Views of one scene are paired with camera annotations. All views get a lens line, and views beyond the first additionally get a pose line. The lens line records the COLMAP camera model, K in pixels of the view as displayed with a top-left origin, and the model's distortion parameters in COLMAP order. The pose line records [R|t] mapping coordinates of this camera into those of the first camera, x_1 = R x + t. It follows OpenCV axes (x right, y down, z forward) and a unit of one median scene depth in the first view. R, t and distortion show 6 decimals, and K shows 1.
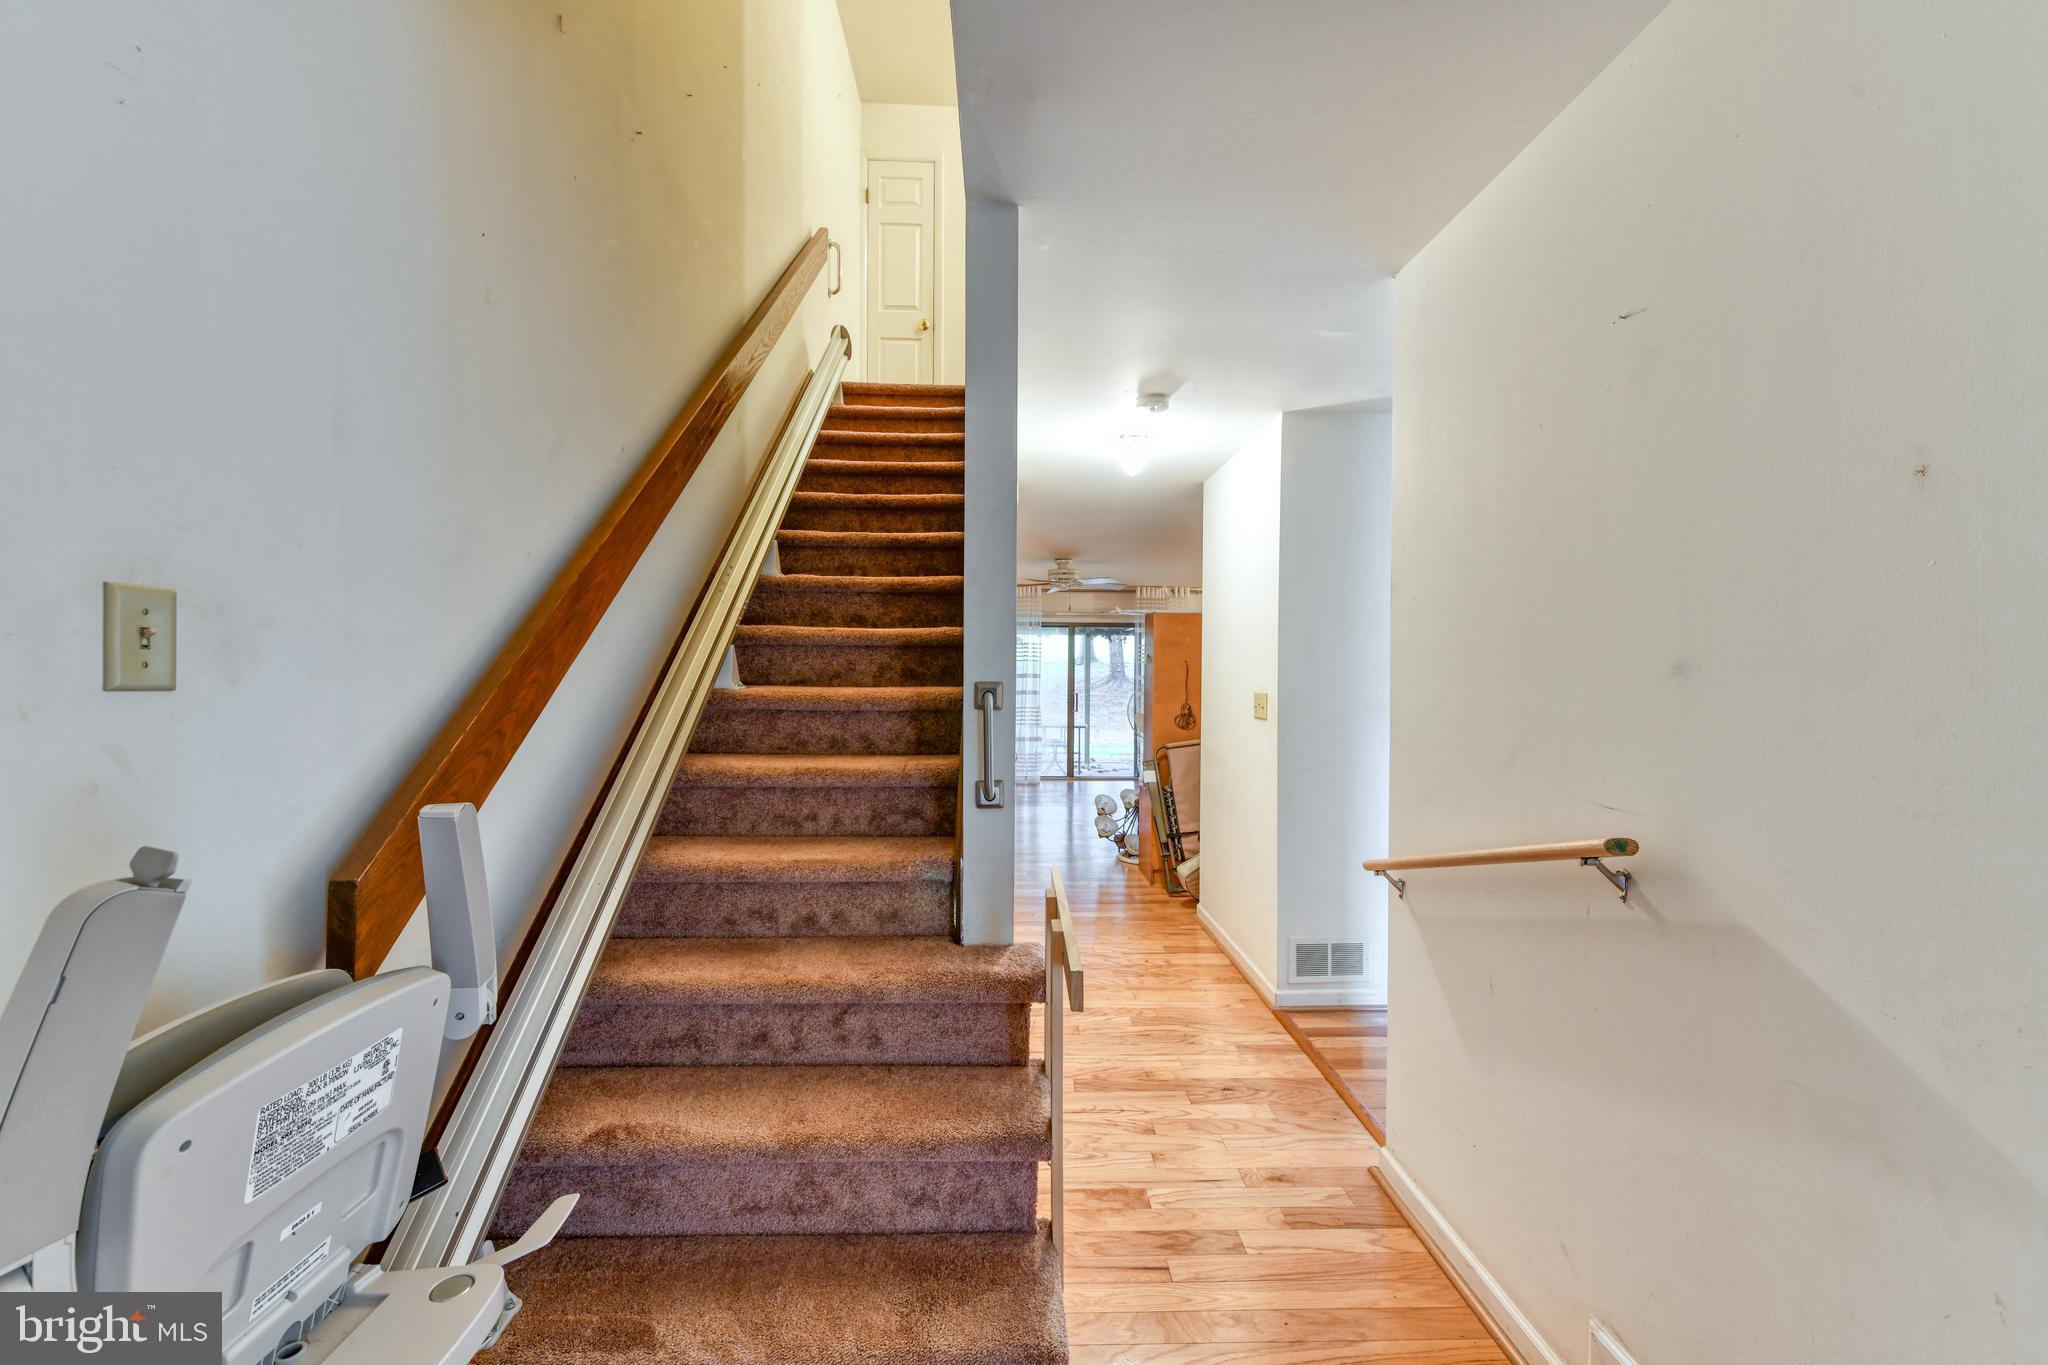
lens RADIAL K [[815.9, 0, 1021.6], [0, 815.9, 676.7], [0, 0, 1]] dist [-0.003349, -0.000264]
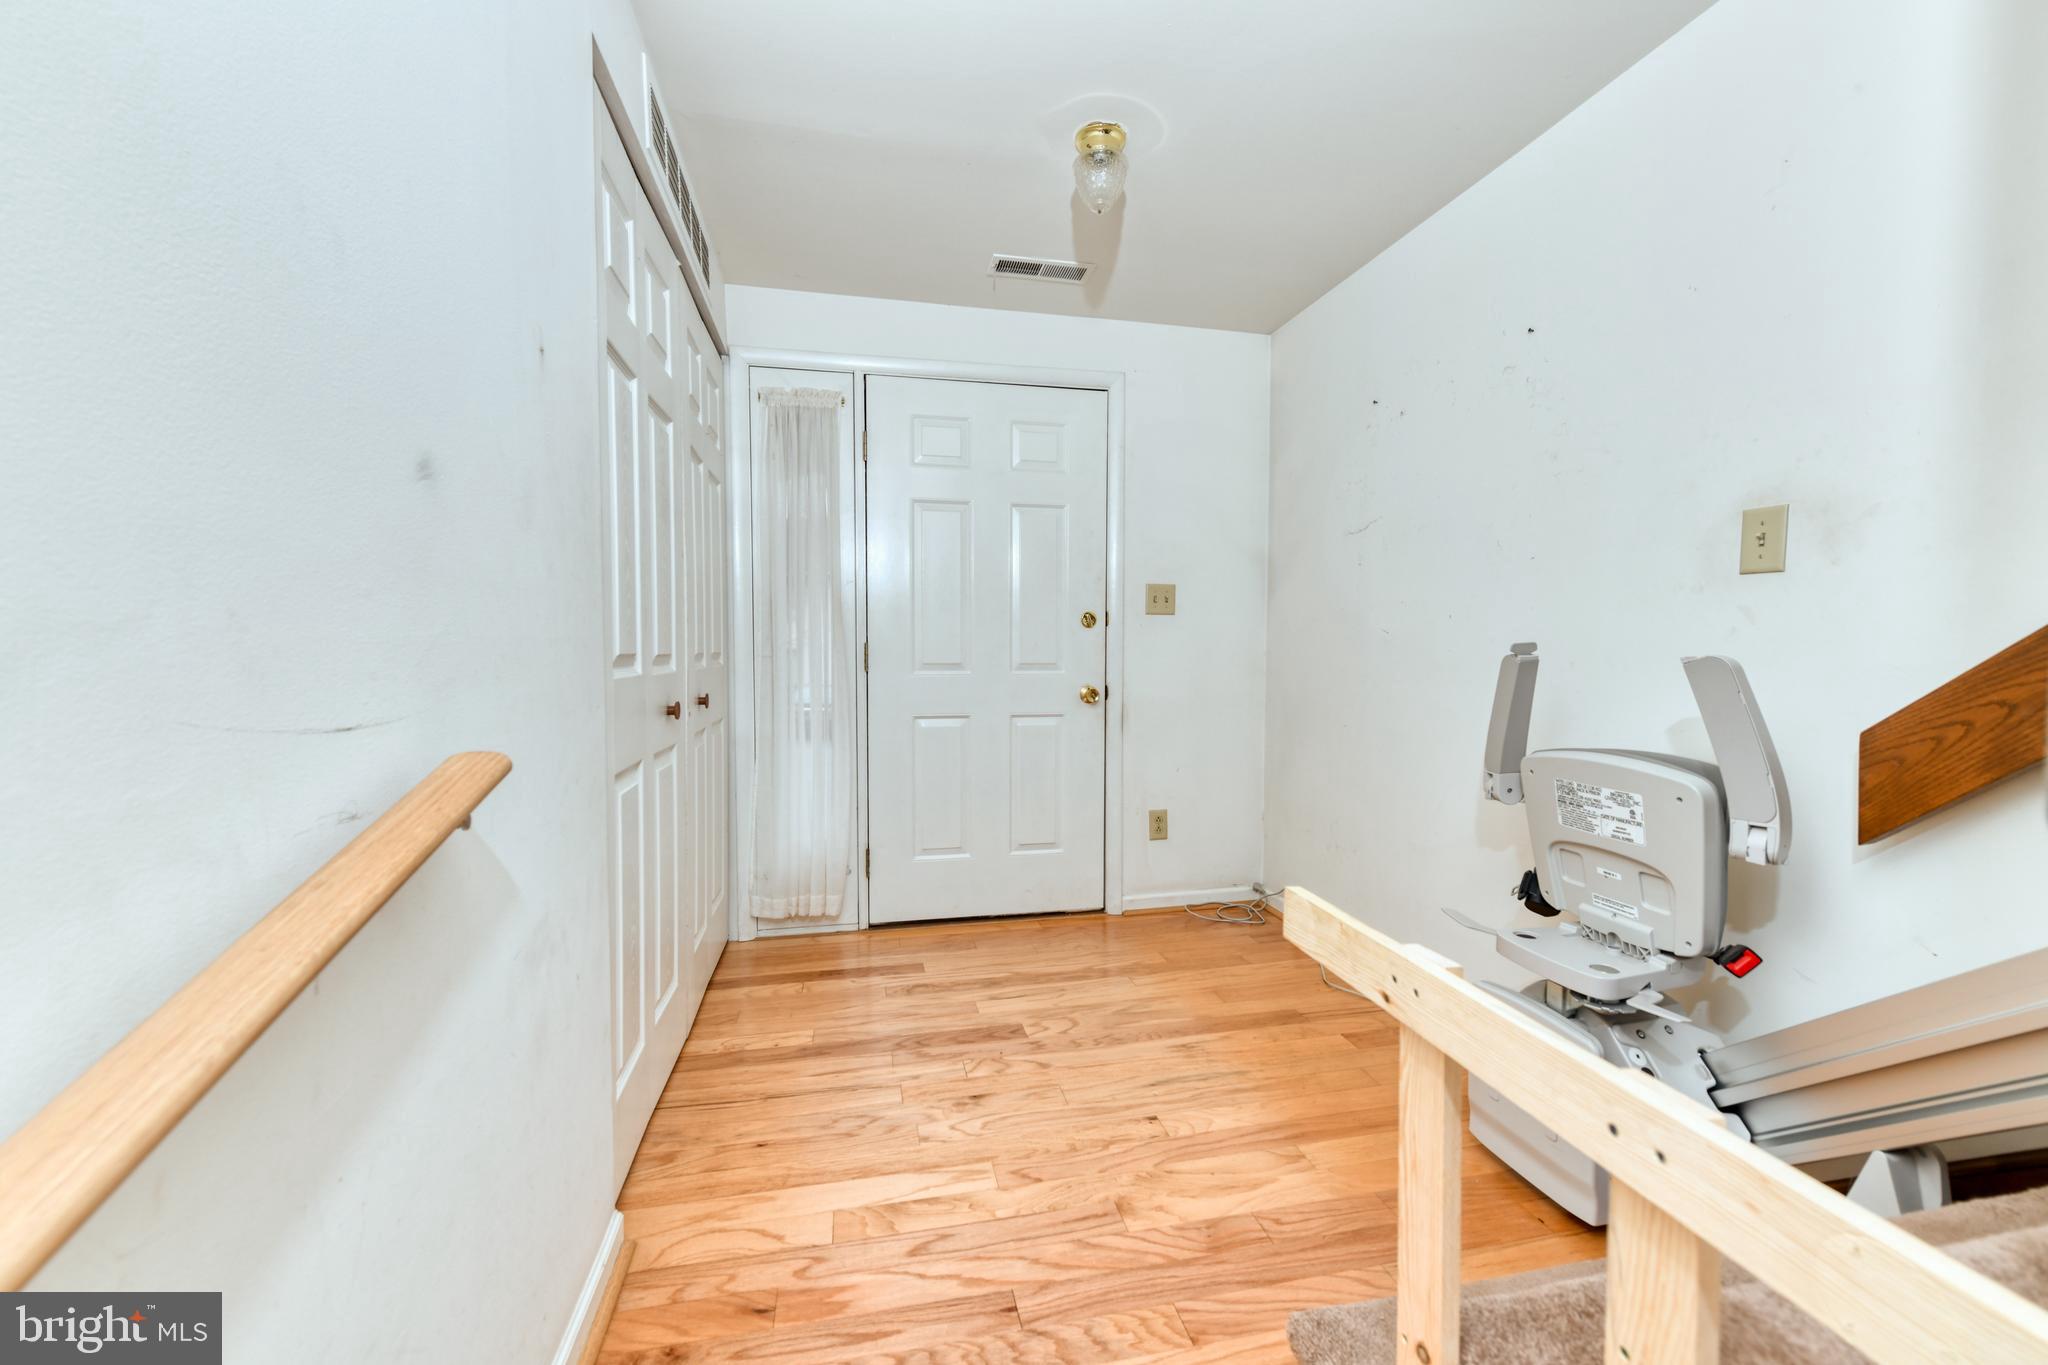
lens RADIAL K [[815.9, 0, 1028.3], [0, 815.9, 673.8], [0, 0, 1]] dist [-0.003349, -0.000264]
pose [[-0.982222, -0.001393, -0.187718, 0.645582], [-0.008378, 0.999301, 0.036426, 0.170104], [0.187536, 0.037351, -0.981547, 2.331425]]
